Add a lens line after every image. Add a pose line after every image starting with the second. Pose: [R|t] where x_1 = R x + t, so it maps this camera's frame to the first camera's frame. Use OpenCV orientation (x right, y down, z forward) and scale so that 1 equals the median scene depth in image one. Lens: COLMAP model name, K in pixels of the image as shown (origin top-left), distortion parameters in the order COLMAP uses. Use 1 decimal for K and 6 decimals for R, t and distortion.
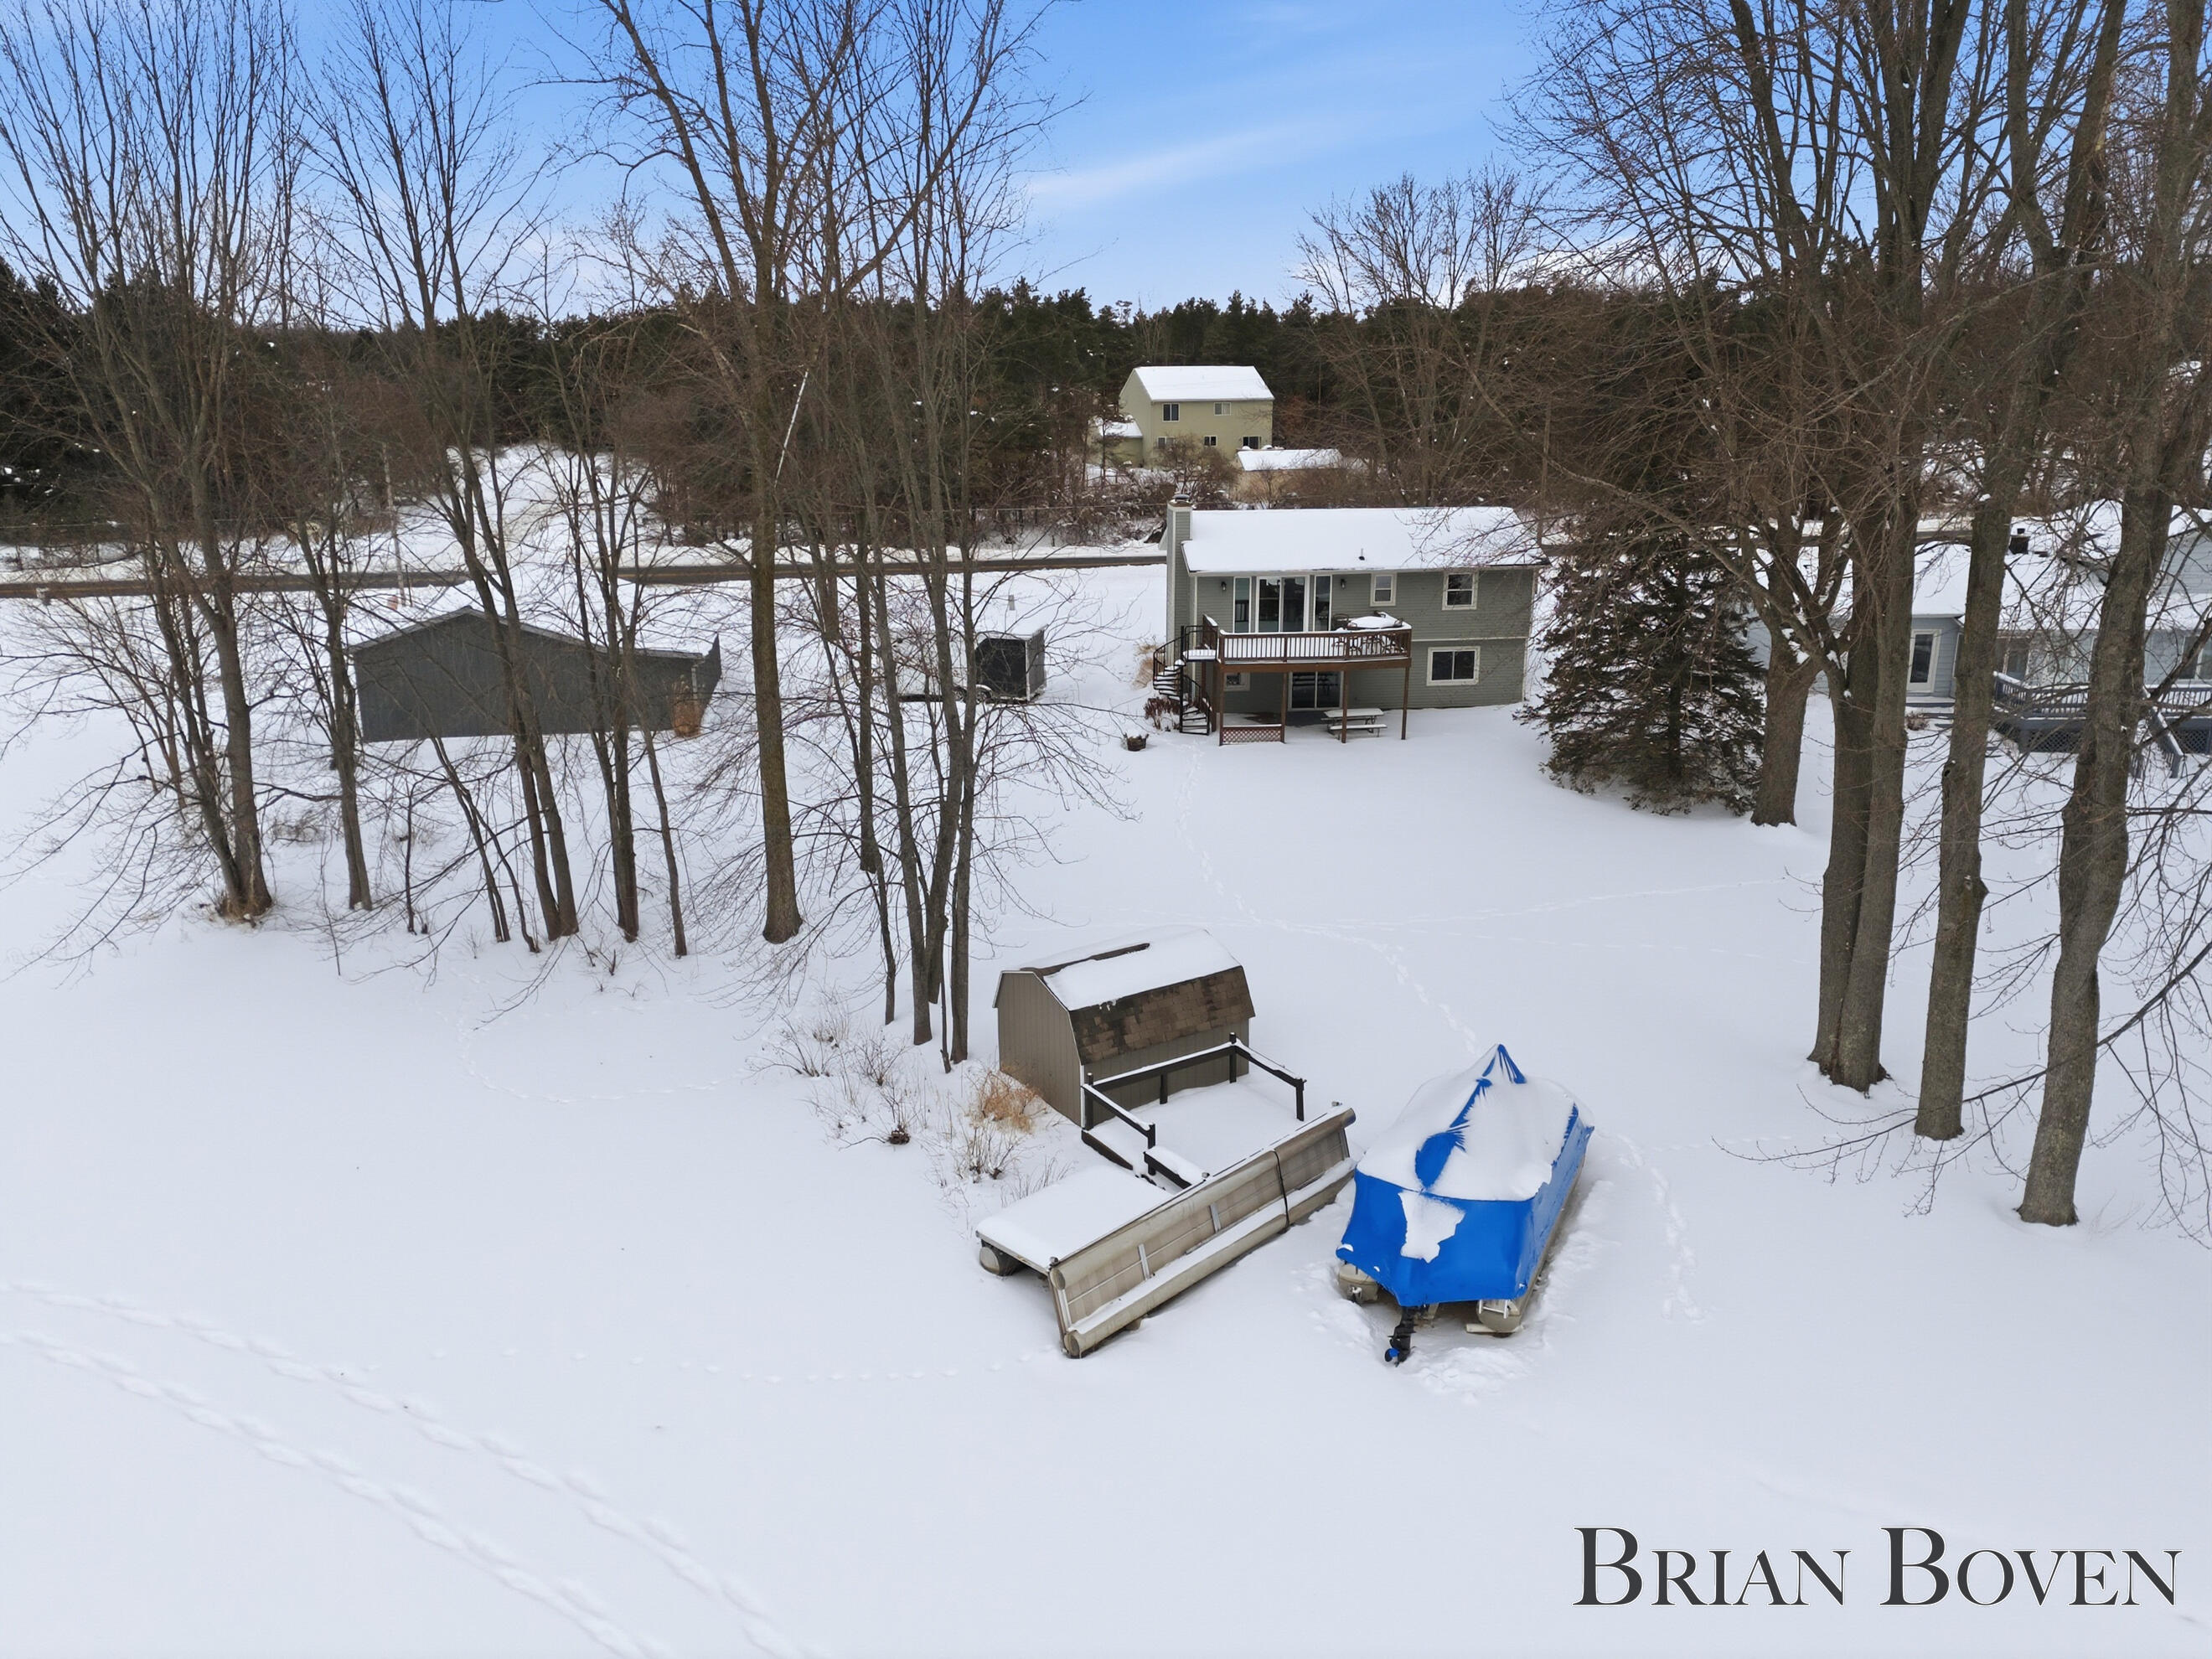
lens RADIAL K [[1706.9, 0, 1103.2], [0, 1706.9, 822.1], [0, 0, 1]] dist [0.101820, -0.091830]
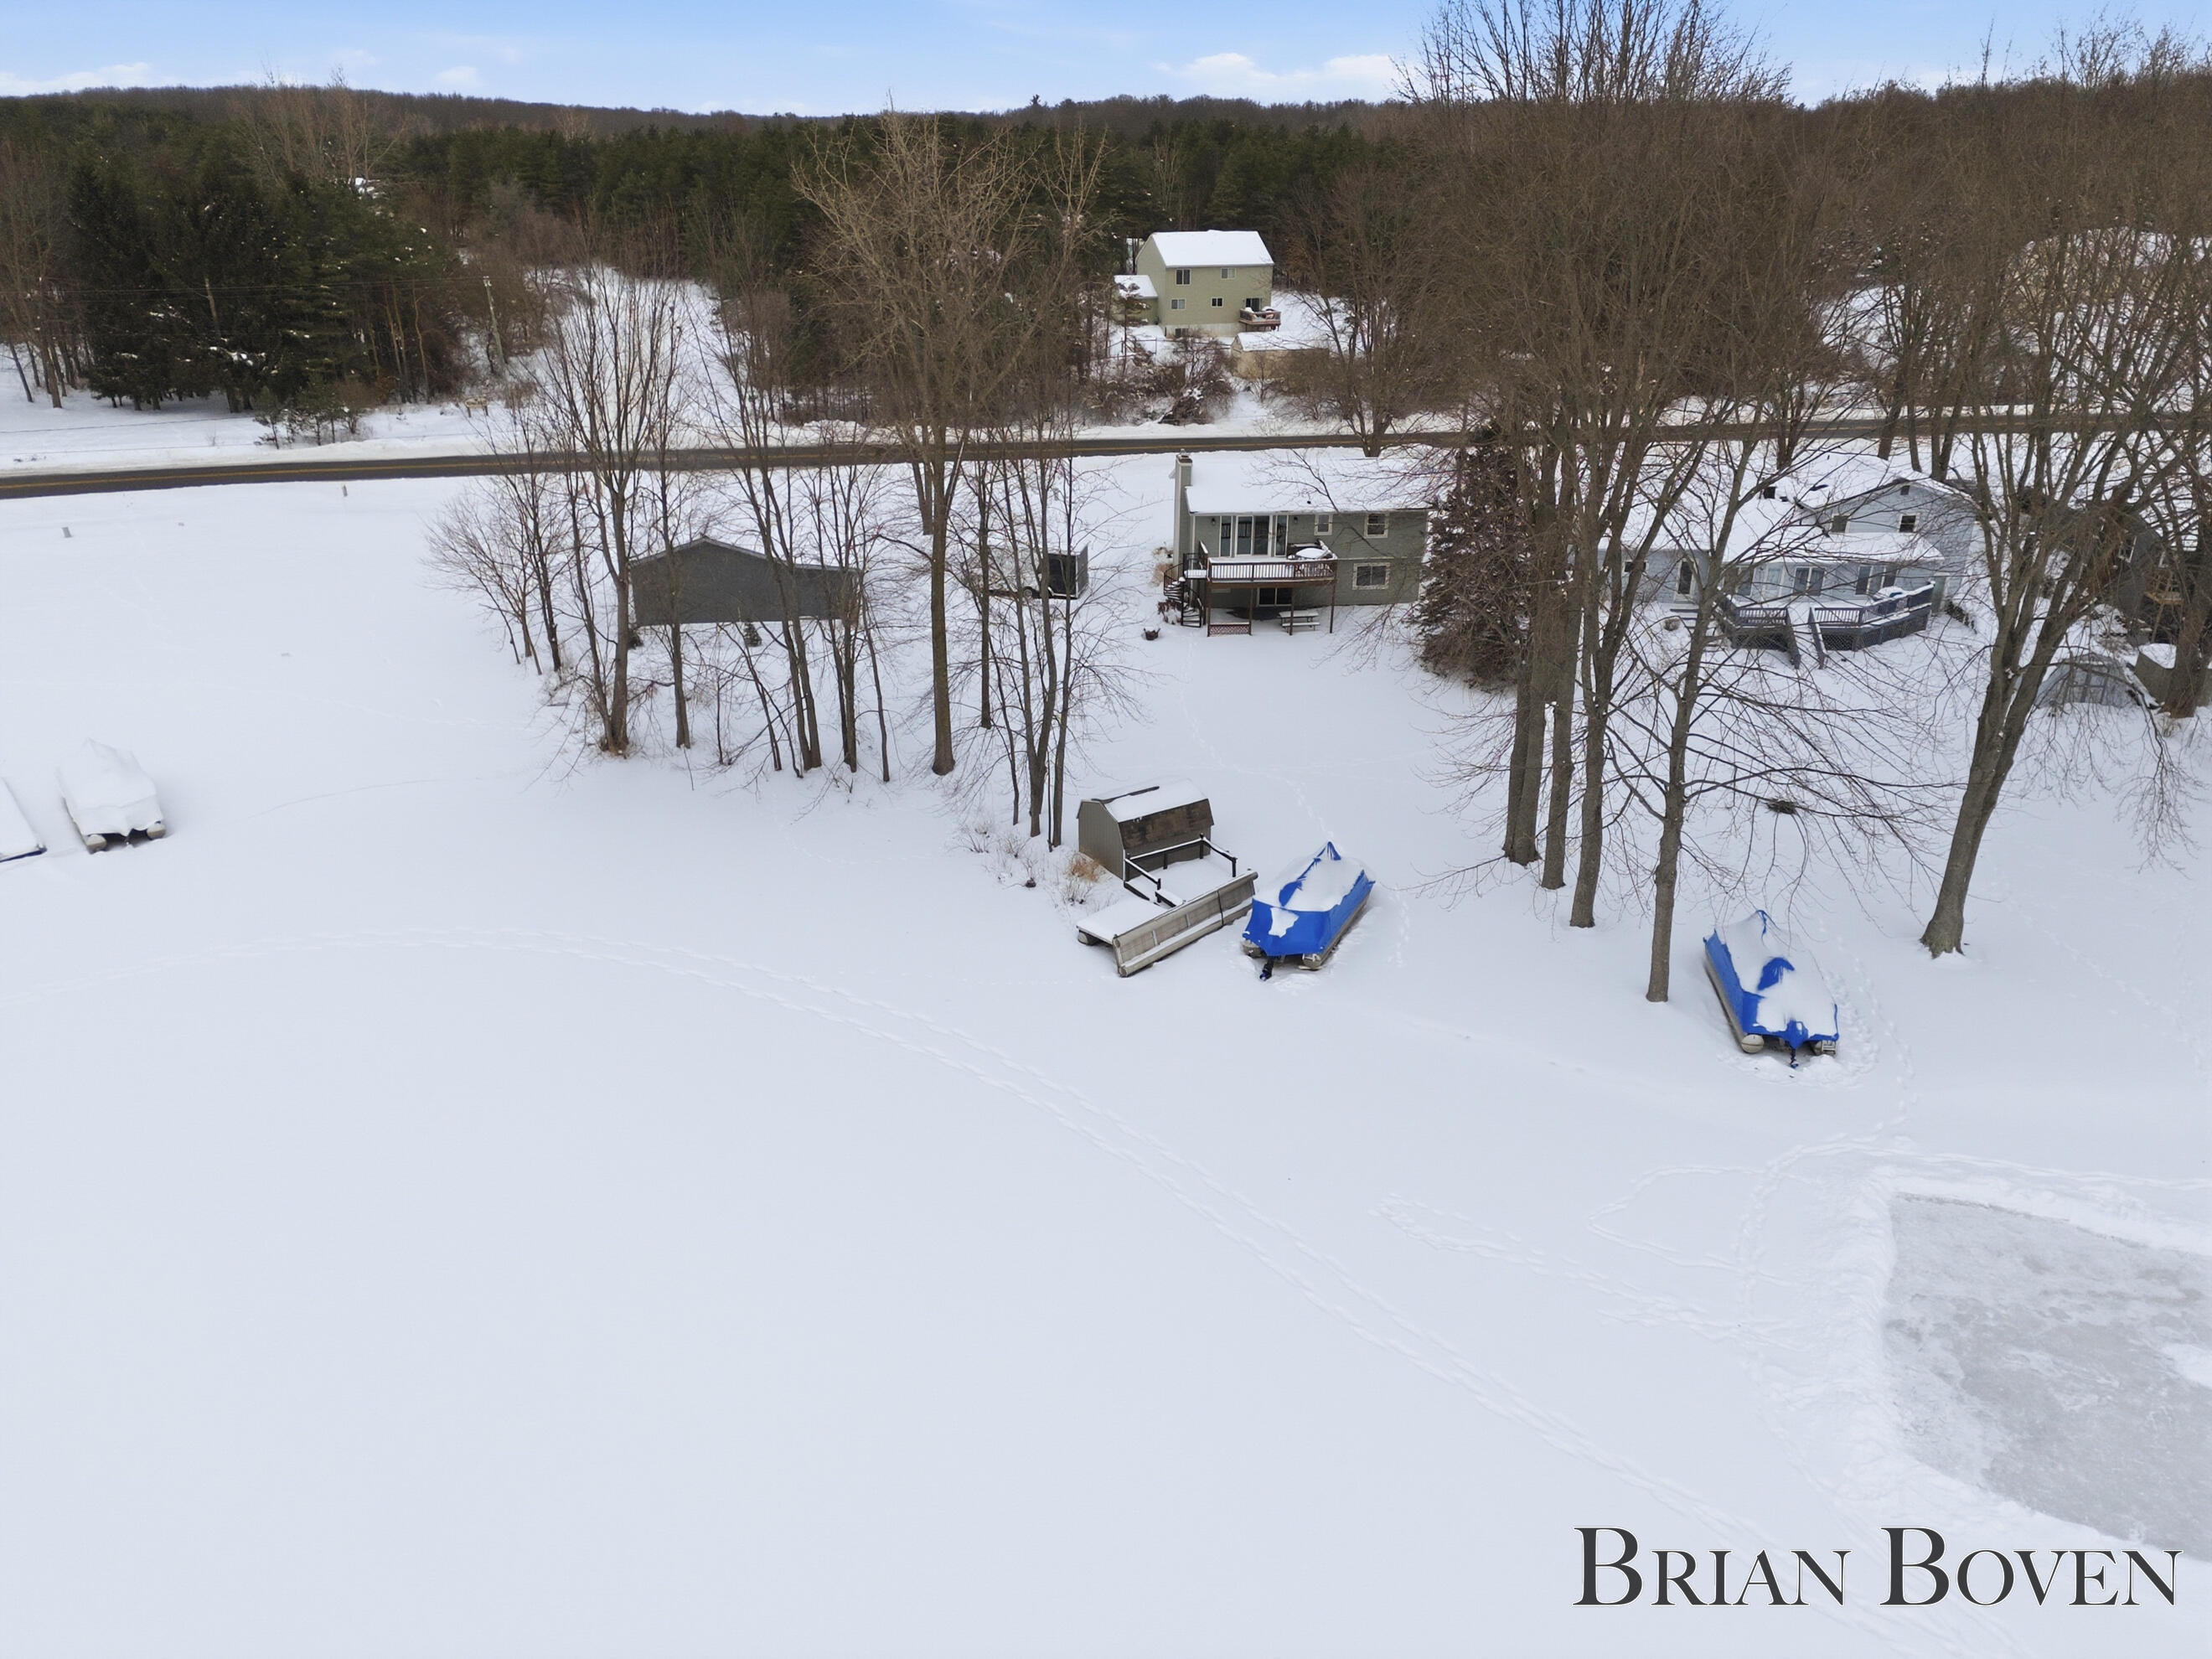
lens RADIAL K [[1706.9, 0, 1103.2], [0, 1706.9, 822.1], [0, 0, 1]] dist [0.101820, -0.091830]
pose [[0.999926, 0.011852, -0.002908, -0.023128], [-0.011377, 0.991553, 0.129203, -0.105544], [0.004415, -0.129160, 0.991614, -0.699579]]
